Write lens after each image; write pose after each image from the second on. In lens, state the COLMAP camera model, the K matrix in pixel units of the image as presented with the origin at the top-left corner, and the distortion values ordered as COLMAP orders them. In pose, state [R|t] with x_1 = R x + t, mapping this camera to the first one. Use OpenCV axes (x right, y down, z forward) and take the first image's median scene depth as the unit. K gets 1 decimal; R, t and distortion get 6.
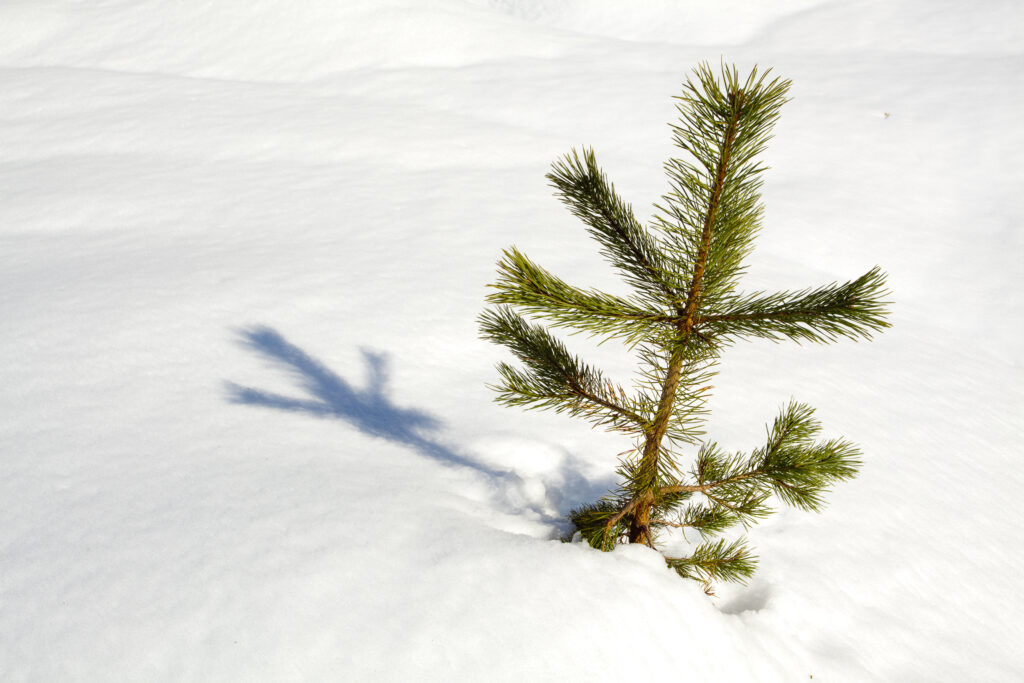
lens RADIAL K [[1054.7, 0, 512.9], [0, 1054.7, 345.7], [0, 0, 1]] dist [0.038326, 0.000000]
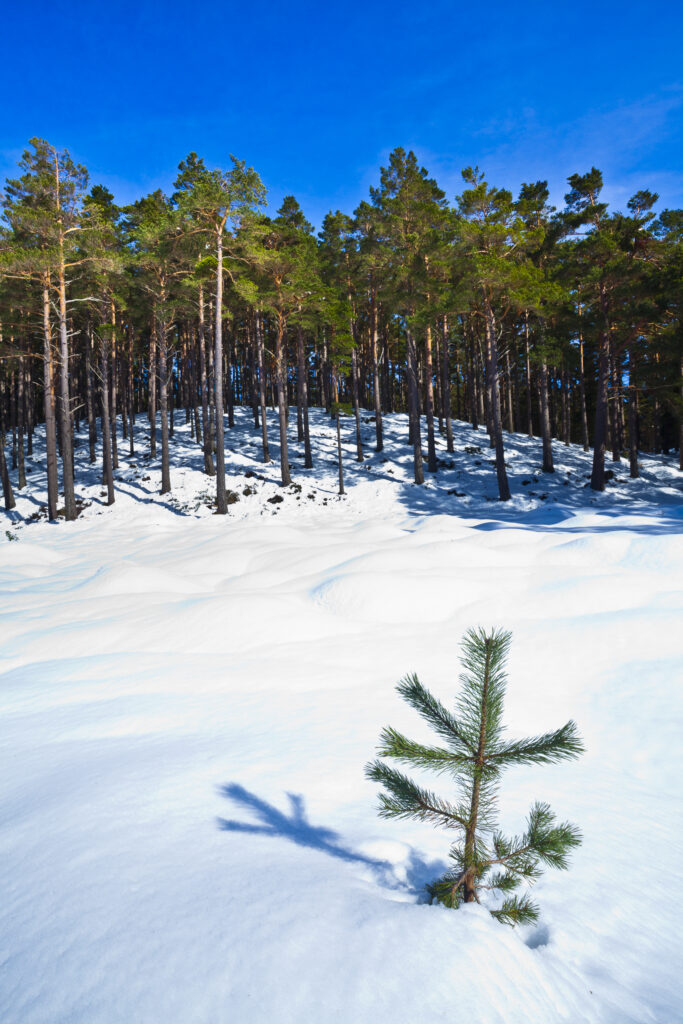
lens RADIAL K [[513.5, 0, 337.5], [0, 513.5, 504.5], [0, 0, 1]] dist [-0.066347, 0.026027]
pose [[0.997665, -0.056694, 0.038089, -0.091258], [0.068105, 0.867951, -0.491958, 0.007149], [-0.005168, 0.493403, 0.869785, -0.021459]]
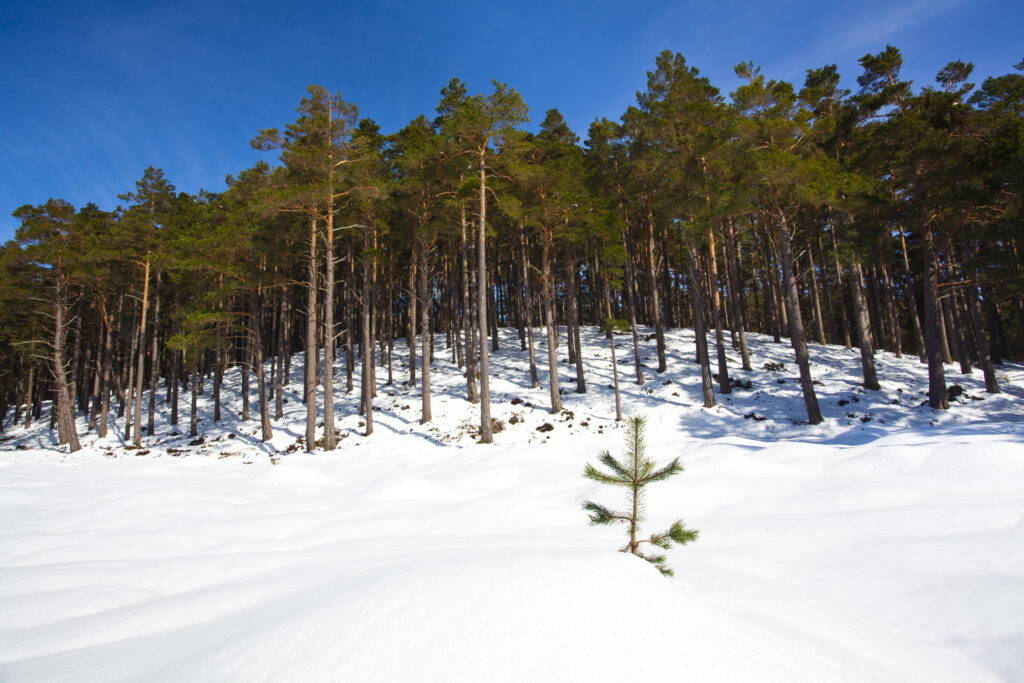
lens RADIAL K [[598.9, 0, 502.3], [0, 598.9, 348.9], [0, 0, 1]] dist [-0.023712, 0.000363]
pose [[0.986288, -0.084161, -0.141958, 0.034740], [-0.022872, 0.782180, -0.622632, 0.818748], [0.163438, 0.617342, 0.769530, -0.863129]]
